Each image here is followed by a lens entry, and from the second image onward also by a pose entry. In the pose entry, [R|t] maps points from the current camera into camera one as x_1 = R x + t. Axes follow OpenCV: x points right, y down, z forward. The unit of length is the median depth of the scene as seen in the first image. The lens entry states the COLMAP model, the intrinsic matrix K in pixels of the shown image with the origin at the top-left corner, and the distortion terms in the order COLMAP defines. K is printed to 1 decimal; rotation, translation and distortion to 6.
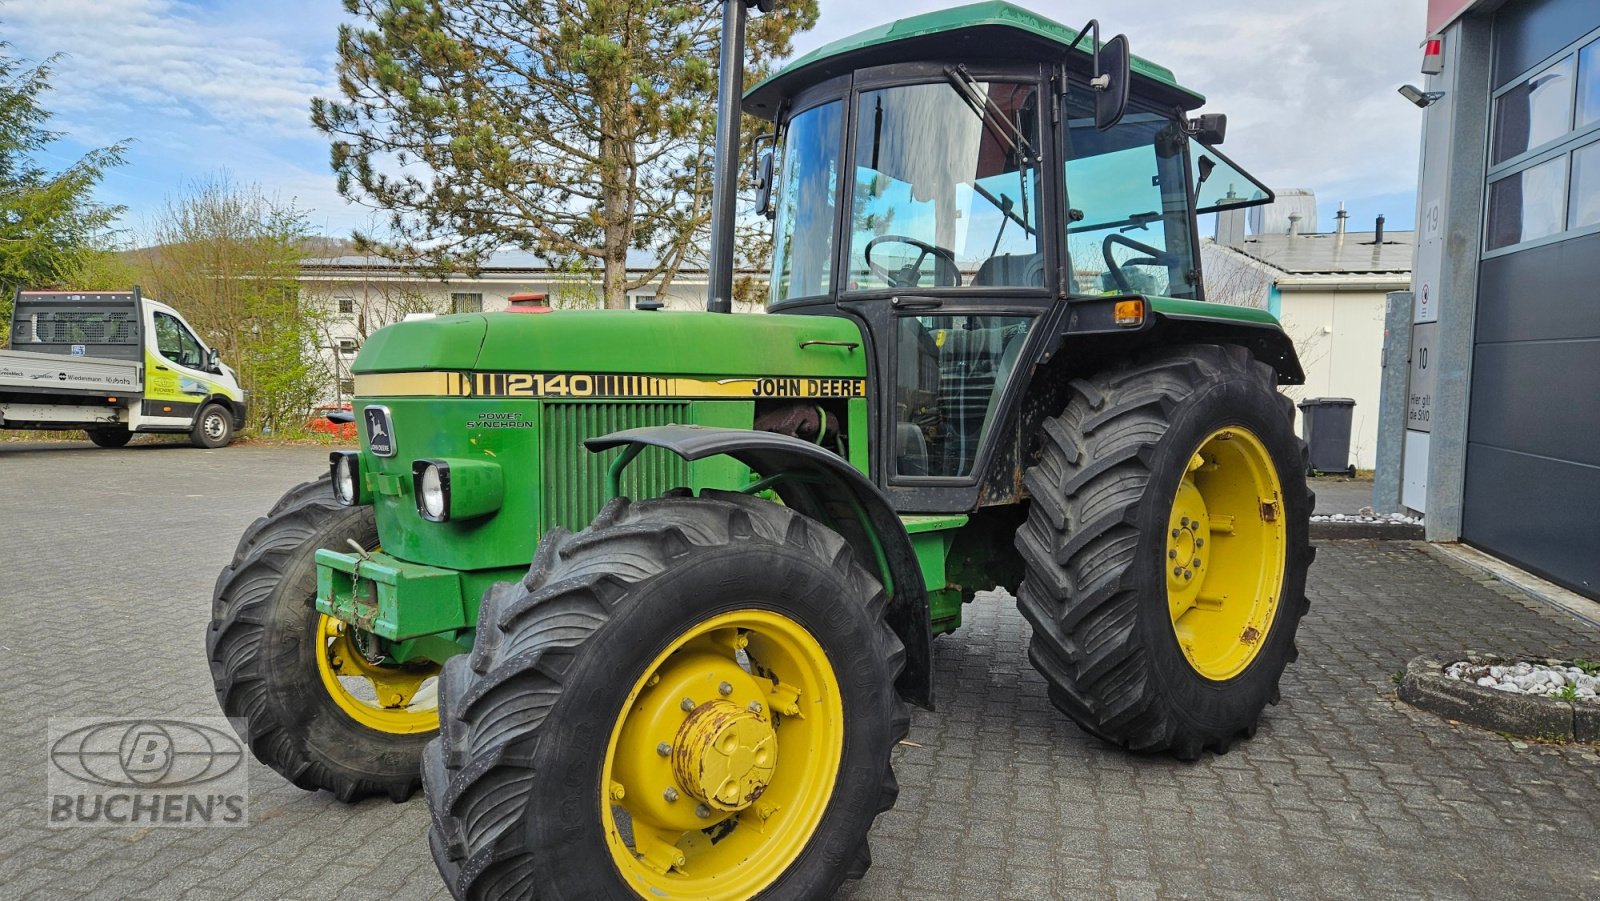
lens RADIAL K [[1060.0, 0, 782.3], [0, 1060.0, 454.0], [0, 0, 1]] dist [0.099027, -0.107343]
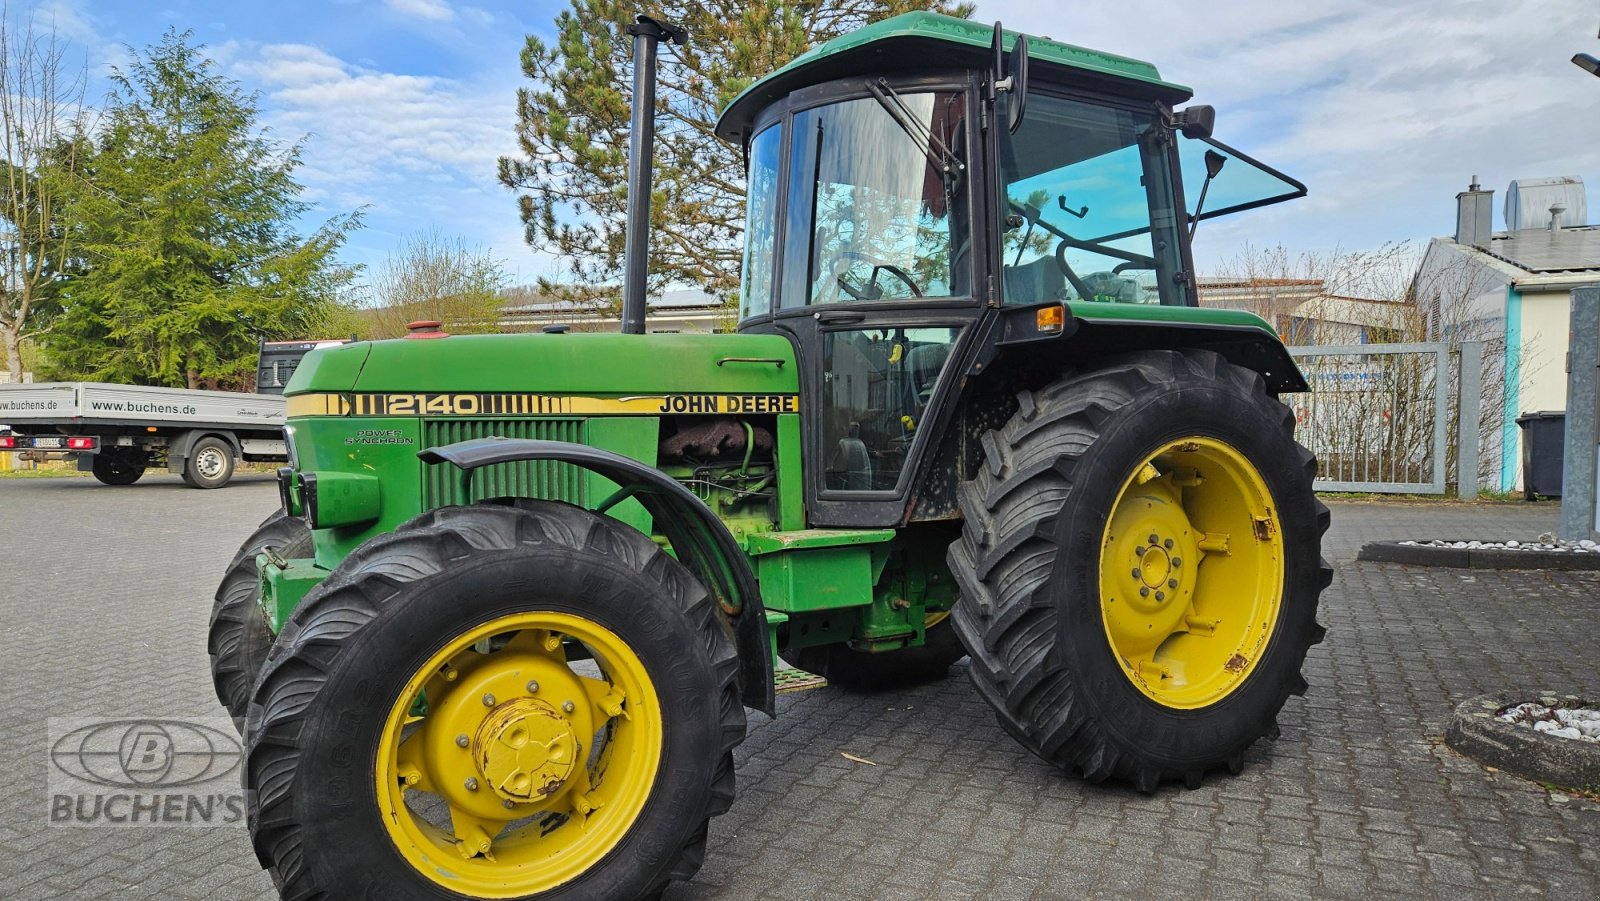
lens RADIAL K [[1057.3, 0, 768.6], [0, 1057.3, 464.4], [0, 0, 1]] dist [0.096805, -0.095912]
pose [[0.976743, -0.009288, -0.214213, 0.275257], [0.005555, 0.999822, -0.018022, 0.014025], [0.214342, 0.016413, 0.976621, 0.011214]]
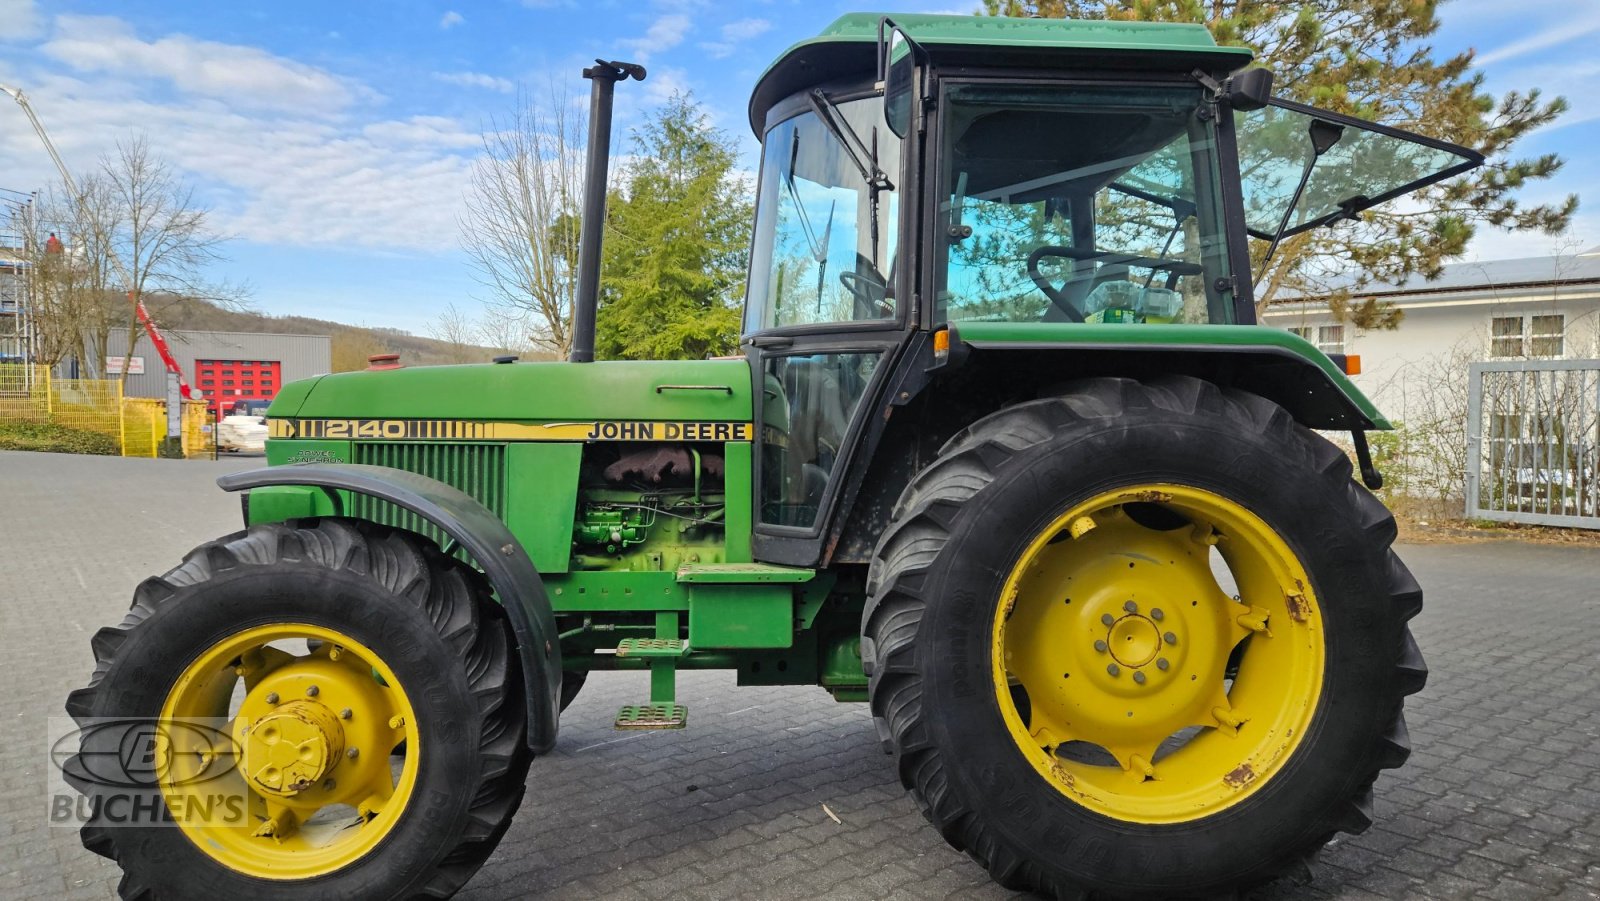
lens RADIAL K [[1052.3, 0, 785.8], [0, 1052.3, 448.1], [0, 0, 1]] dist [0.090645, -0.094485]
pose [[0.782786, 0.012102, -0.622173, 0.730374], [-0.039740, 0.998742, -0.030572, -0.019337], [0.621020, 0.048657, 0.782283, 0.272286]]
